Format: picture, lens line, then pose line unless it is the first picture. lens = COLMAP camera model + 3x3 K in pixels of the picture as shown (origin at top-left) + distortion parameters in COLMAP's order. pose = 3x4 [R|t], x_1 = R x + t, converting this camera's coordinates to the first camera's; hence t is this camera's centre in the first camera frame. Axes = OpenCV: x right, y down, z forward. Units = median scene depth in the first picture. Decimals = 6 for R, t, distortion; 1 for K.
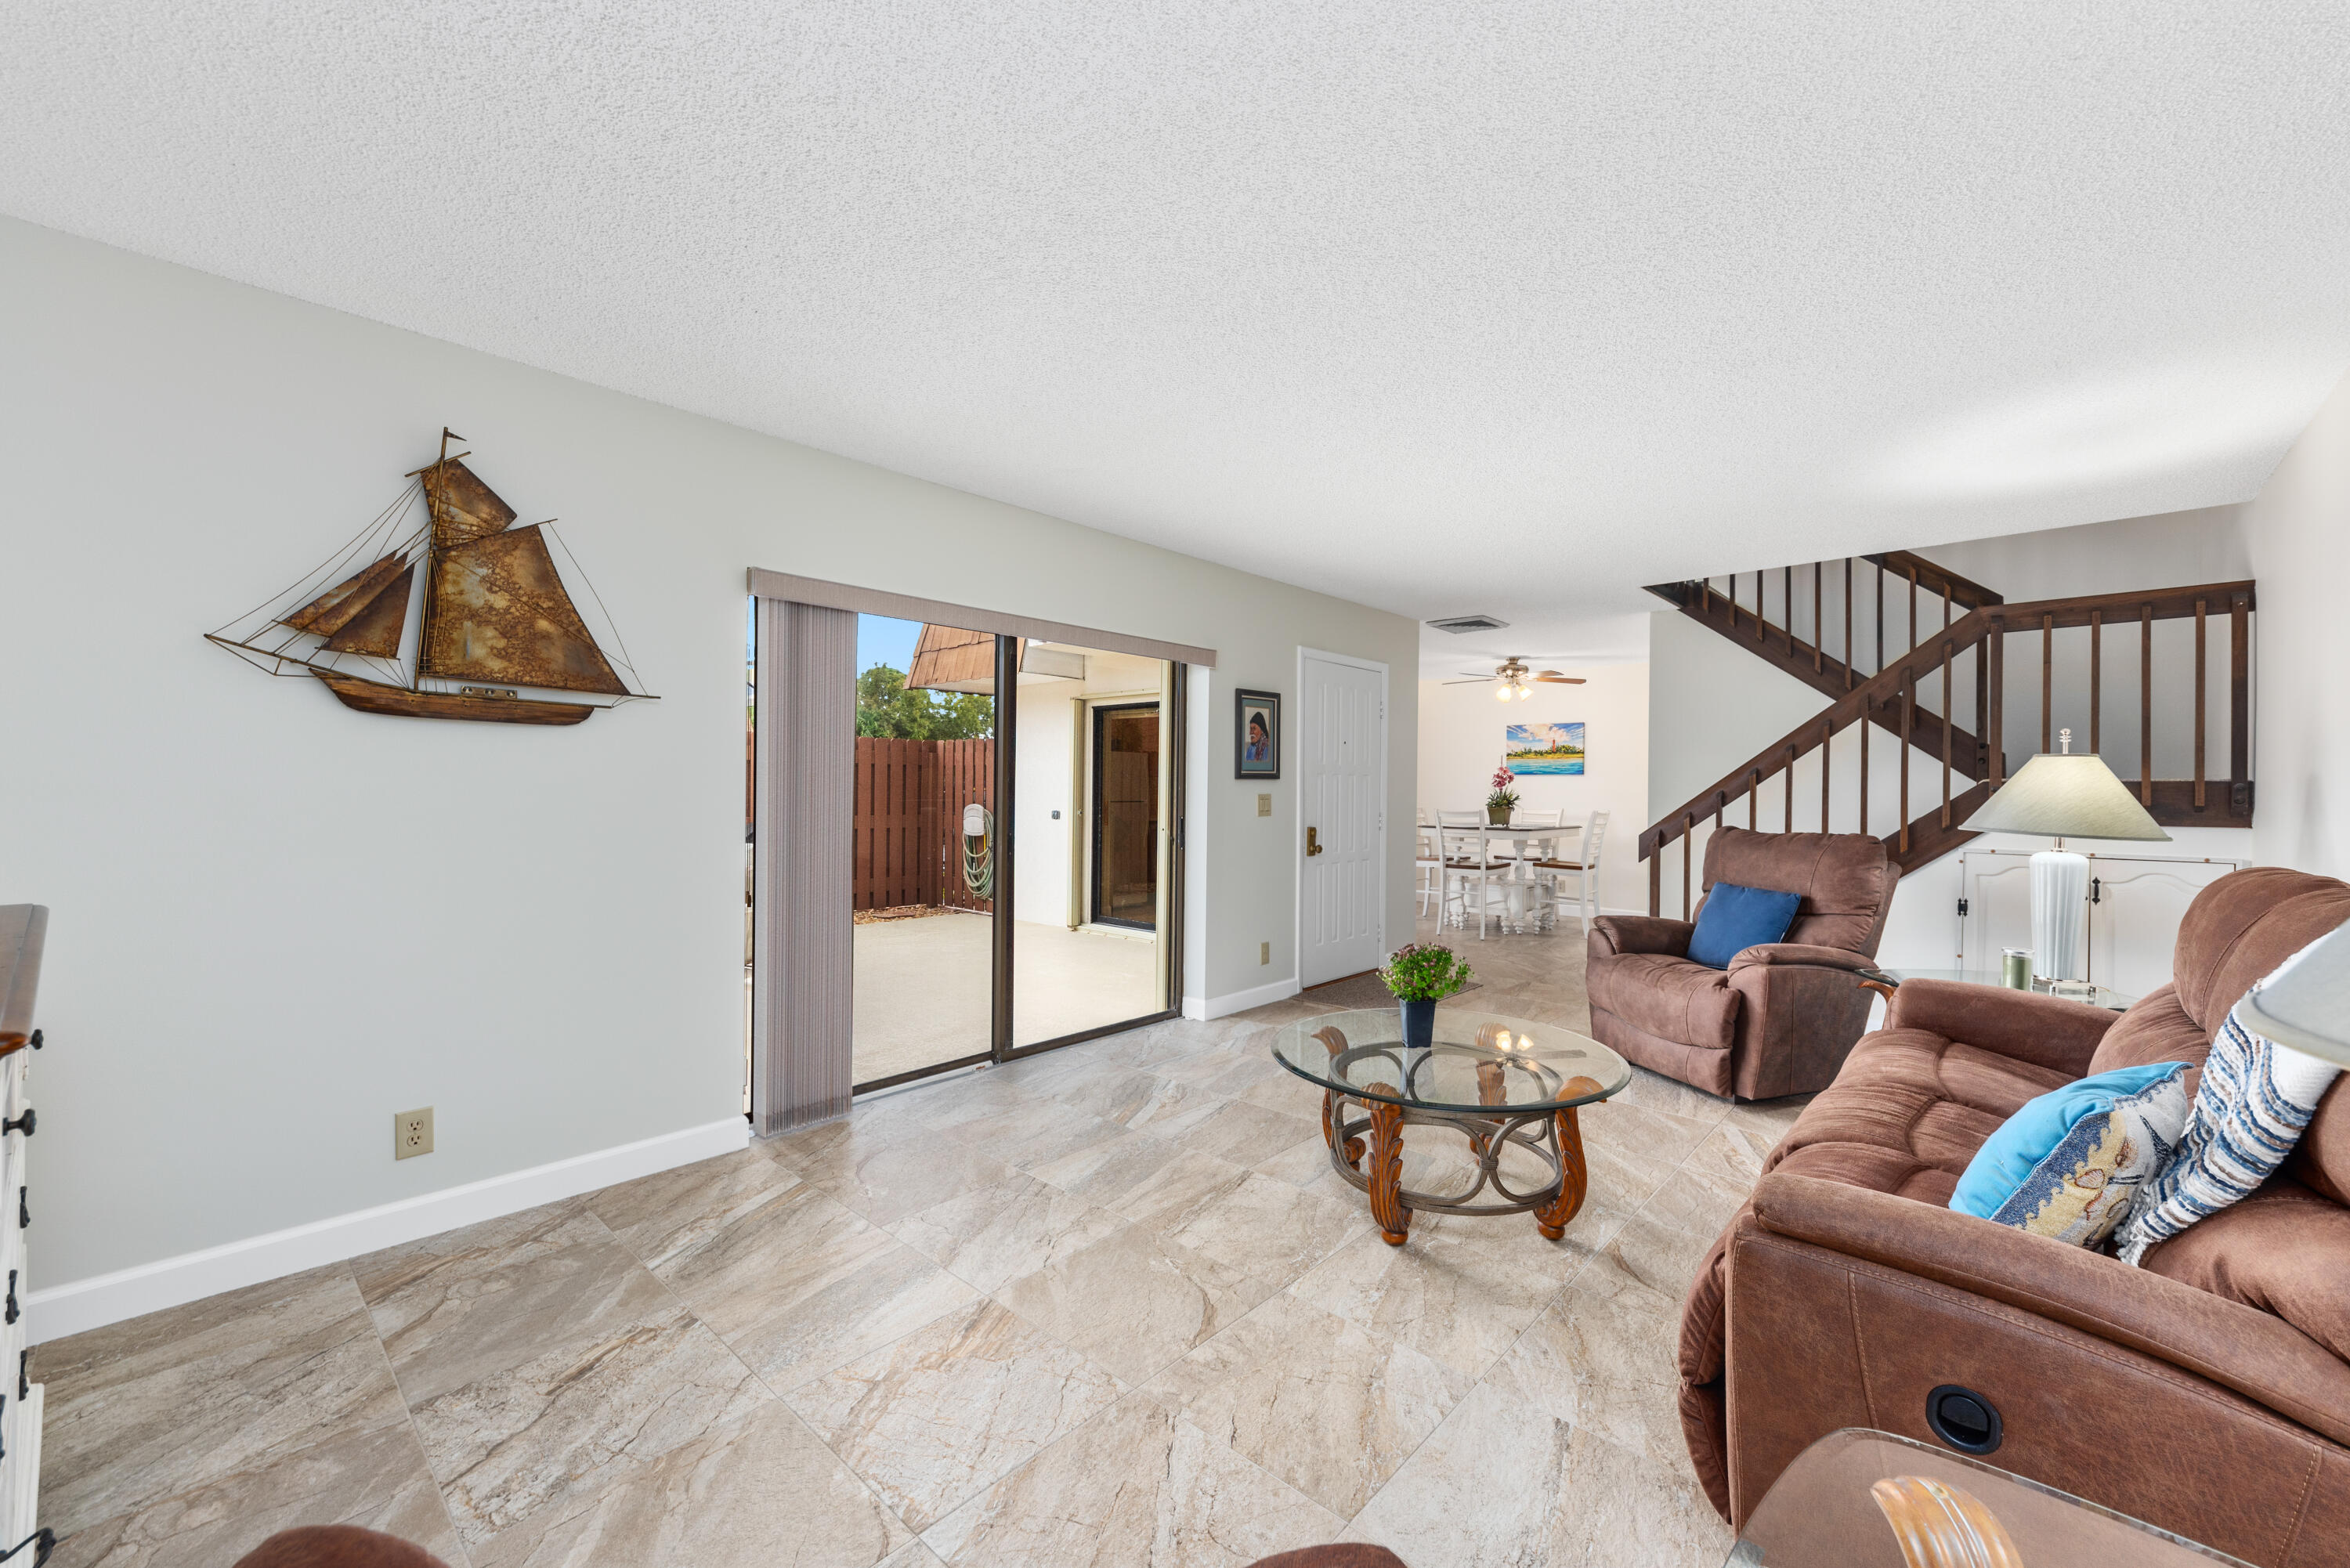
lens RADIAL K [[910.5, 0, 1181.9], [0, 910.5, 788.9], [0, 0, 1]] dist [0.015820, -0.005794]
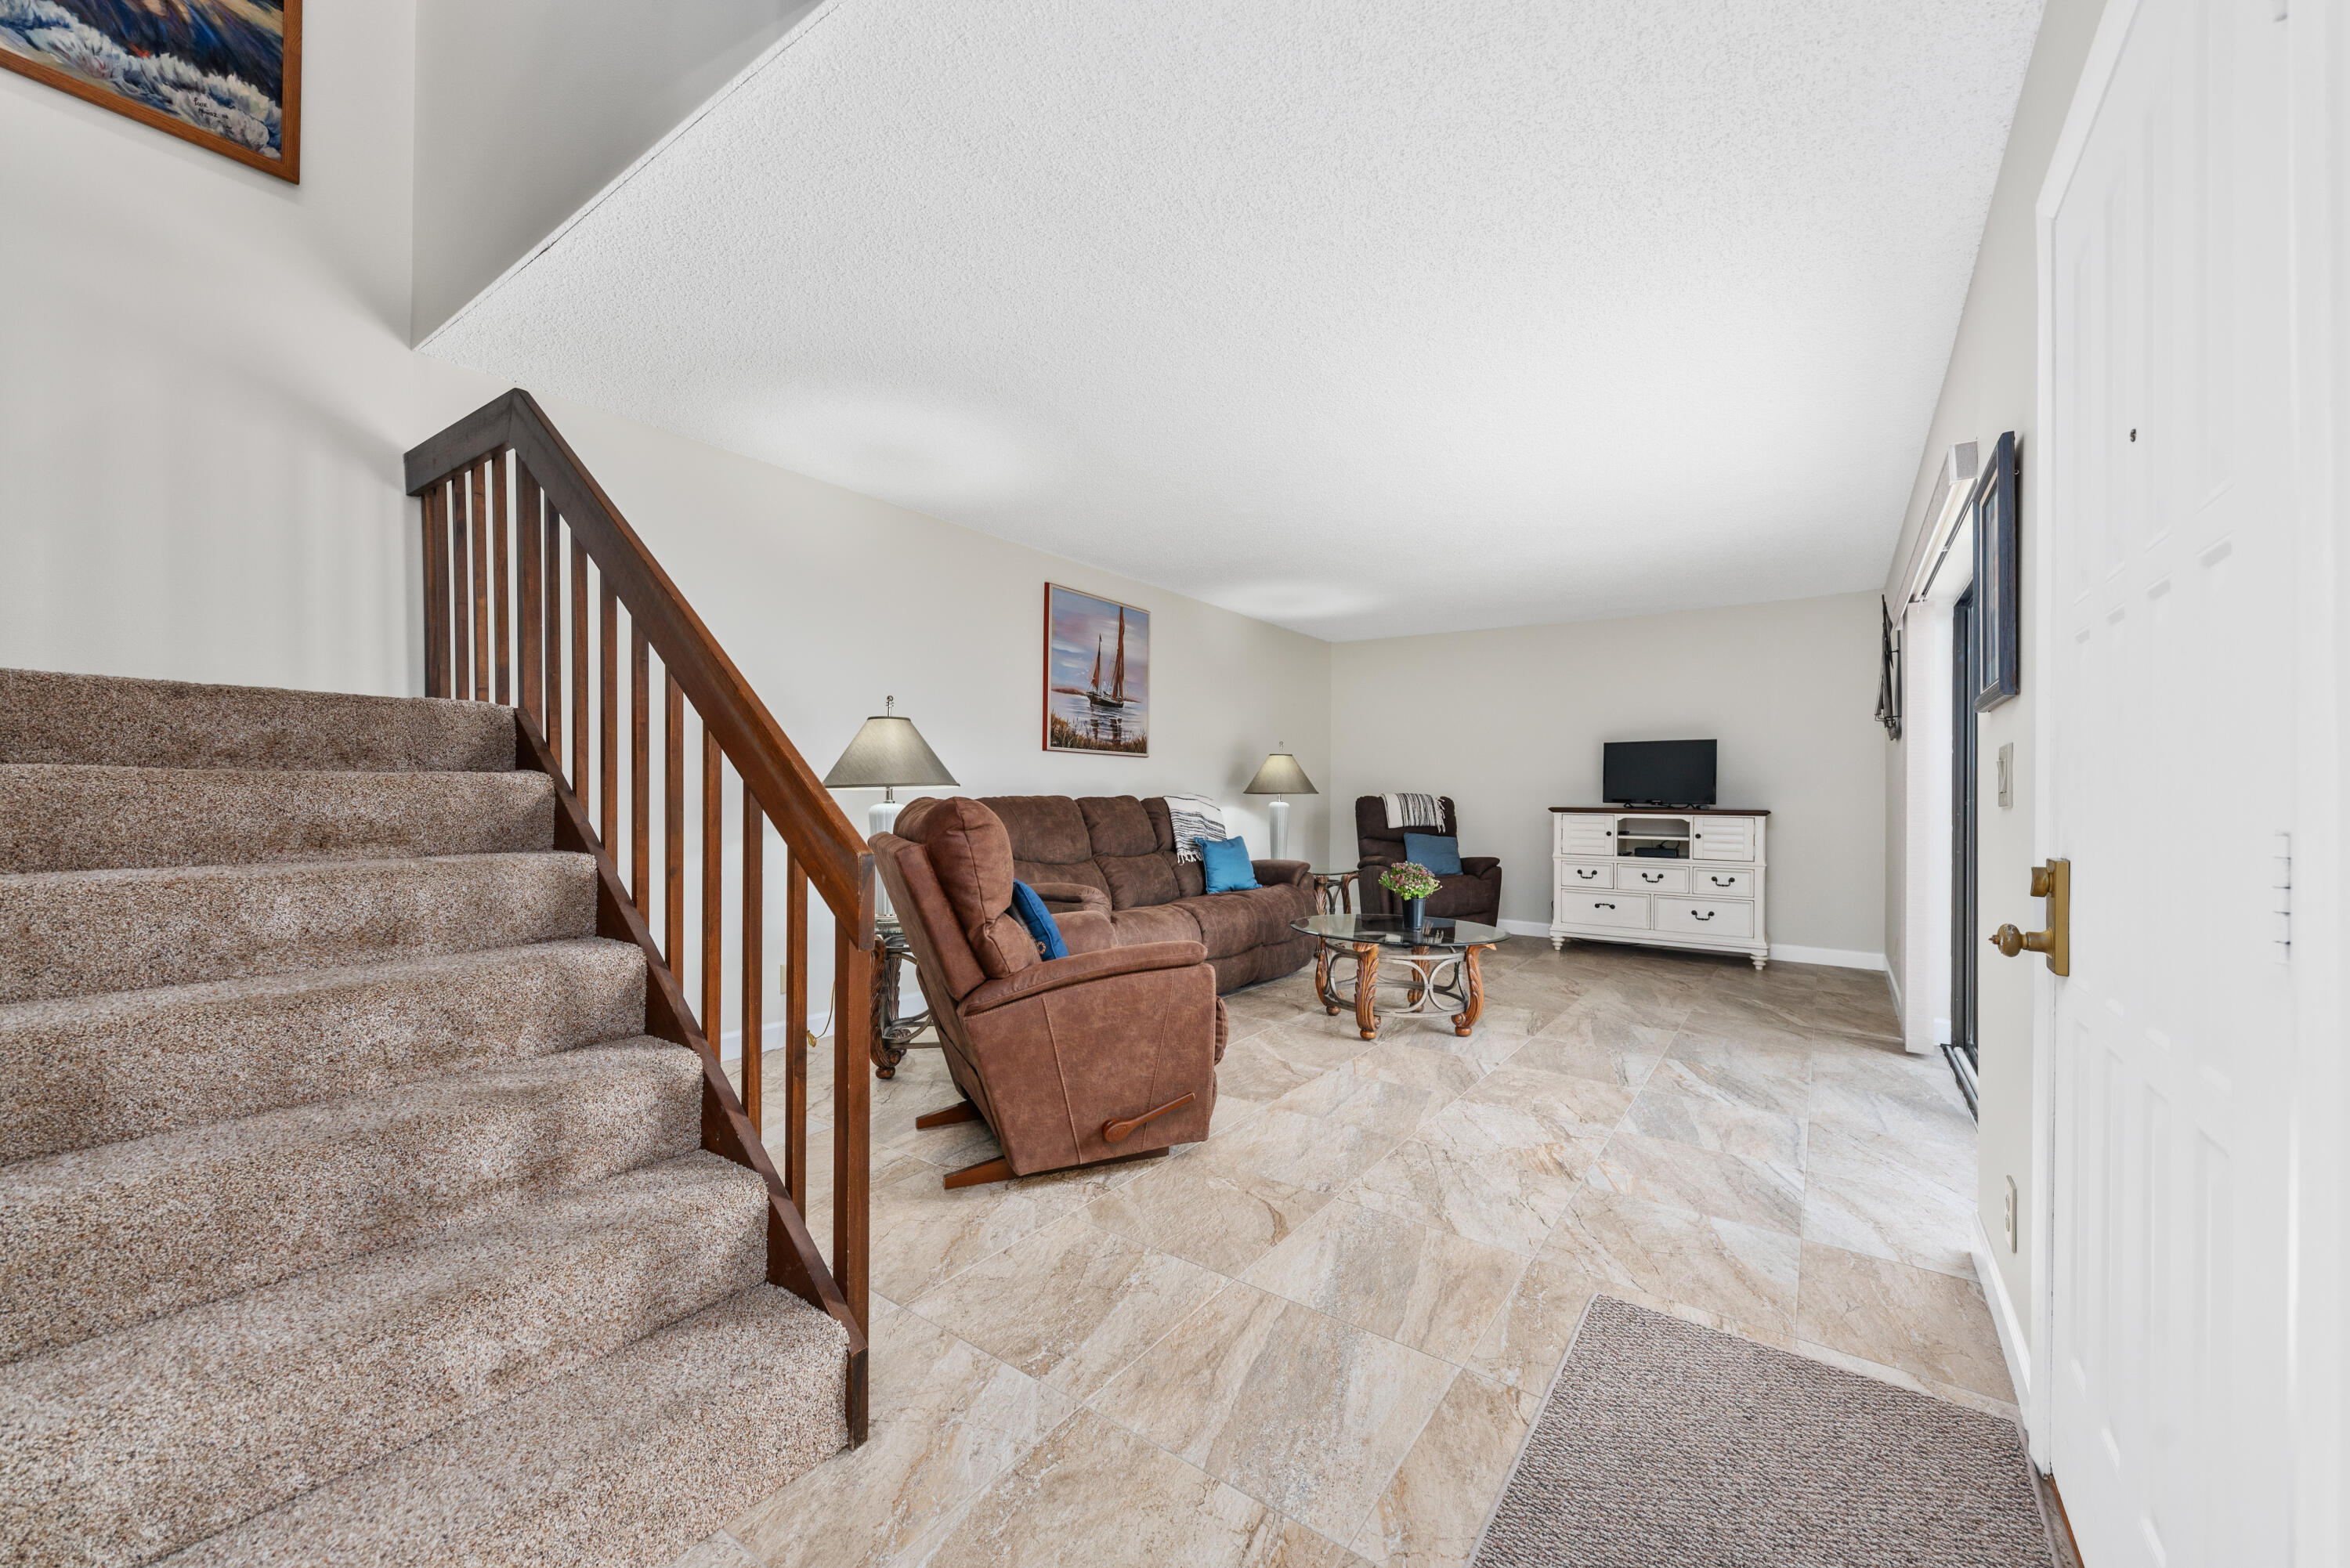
lens RADIAL K [[910.5, 0, 1181.9], [0, 910.5, 788.9], [0, 0, 1]] dist [0.015820, -0.005794]
pose [[-0.991832, -0.018383, -0.126219, 0.623855], [-0.018459, 0.999829, -0.000569, 0.037201], [0.126208, 0.001766, -0.992002, 1.824599]]
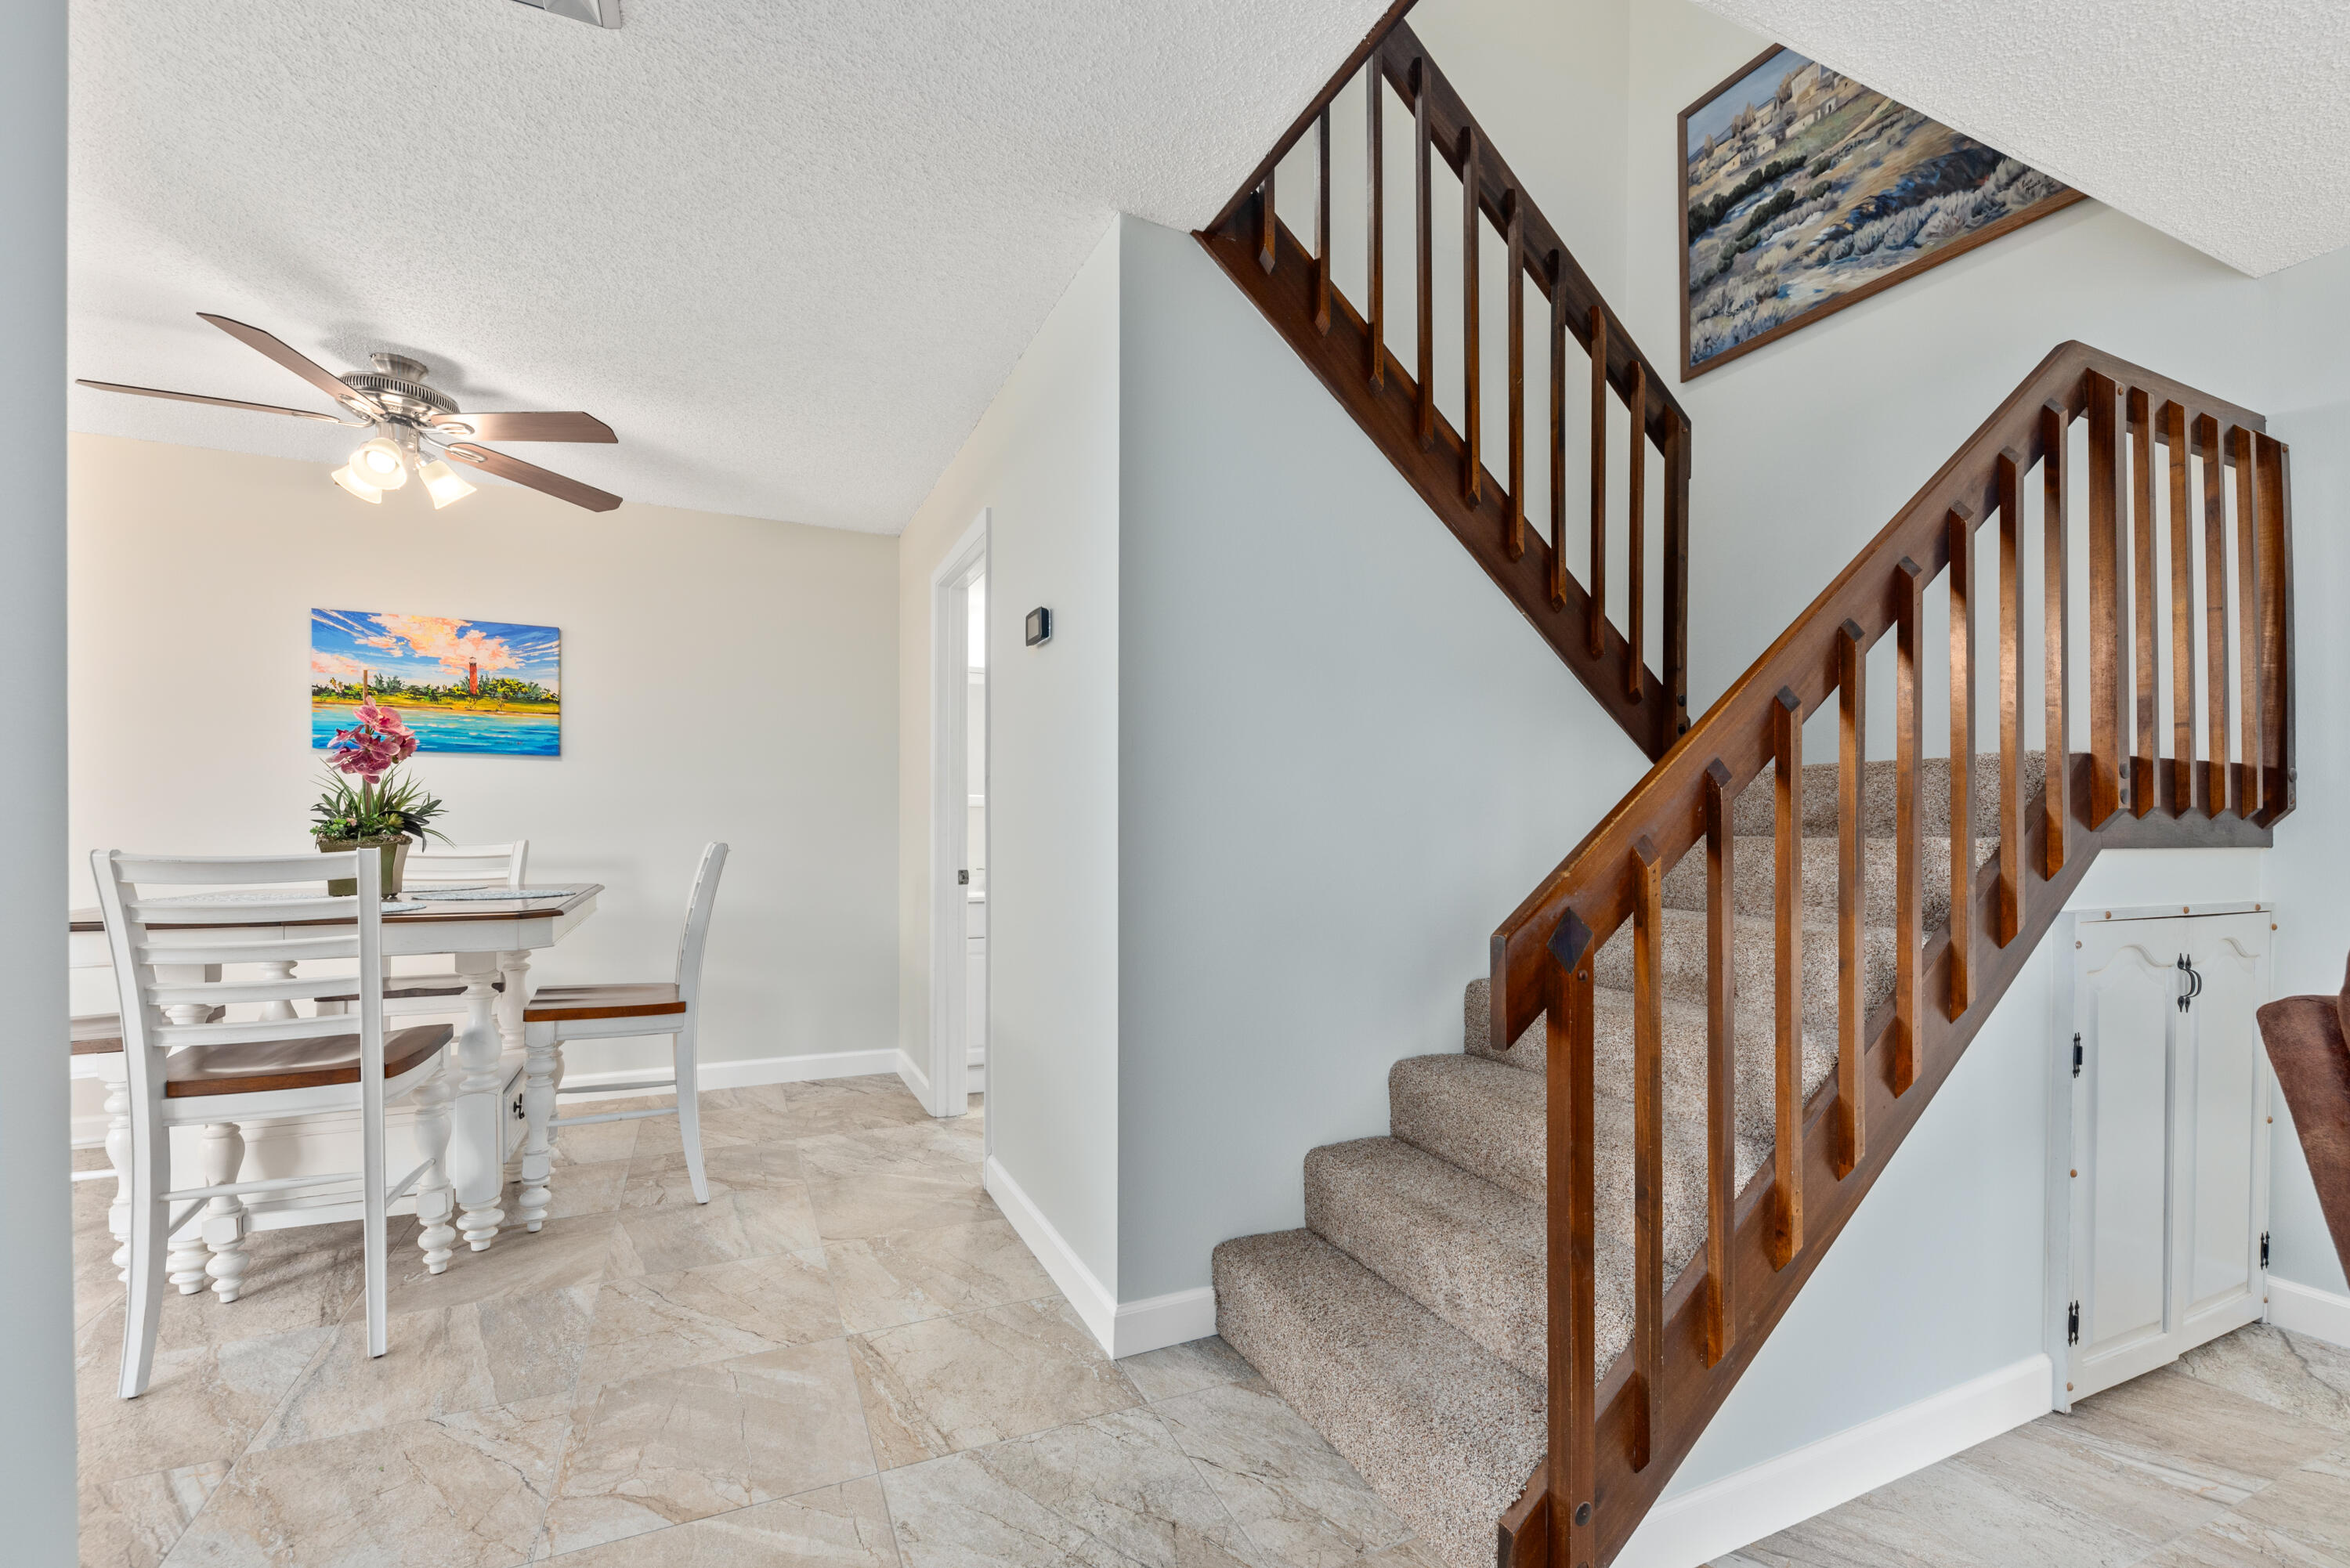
lens RADIAL K [[993.2, 0, 1180.5], [0, 993.2, 834.1], [0, 0, 1]] dist [0.018992, 0.000051]
pose [[0.391064, -0.013150, 0.920269, 0.327135], [-0.004197, 0.999862, 0.016071, 0.026800], [-0.920354, -0.010147, 0.390955, 1.374676]]
